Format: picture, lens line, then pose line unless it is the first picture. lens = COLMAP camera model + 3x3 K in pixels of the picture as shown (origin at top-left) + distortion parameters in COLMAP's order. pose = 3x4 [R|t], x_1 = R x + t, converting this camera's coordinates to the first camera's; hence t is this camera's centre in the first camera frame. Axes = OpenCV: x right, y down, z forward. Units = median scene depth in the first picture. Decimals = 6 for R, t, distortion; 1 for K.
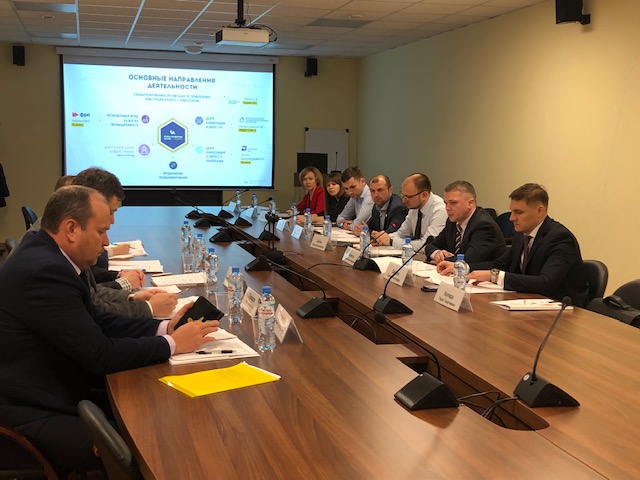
lens RADIAL K [[861.7, 0, 318.9], [0, 861.7, 243.6], [0, 0, 1]] dist [0.087849, 0.000000]
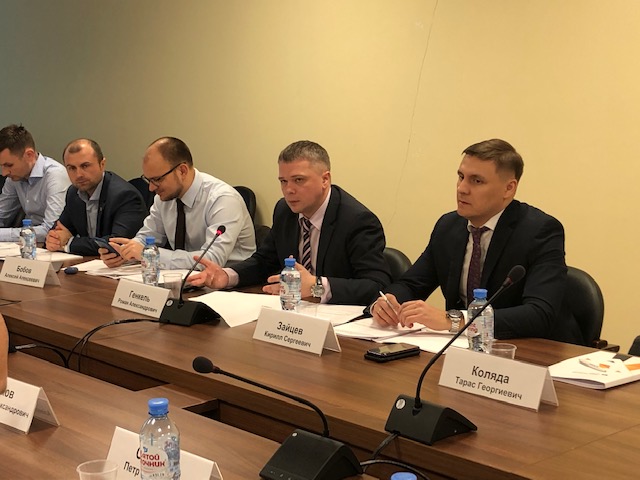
lens RADIAL K [[1079.4, 0, 320.0], [0, 1079.4, 235.6], [0, 0, 1]] dist [0.097763, 0.000000]
pose [[0.885215, -0.081857, 0.457924, -0.122633], [0.076605, 0.996608, 0.030065, -0.025598], [-0.458831, 0.008466, 0.888483, 0.296979]]
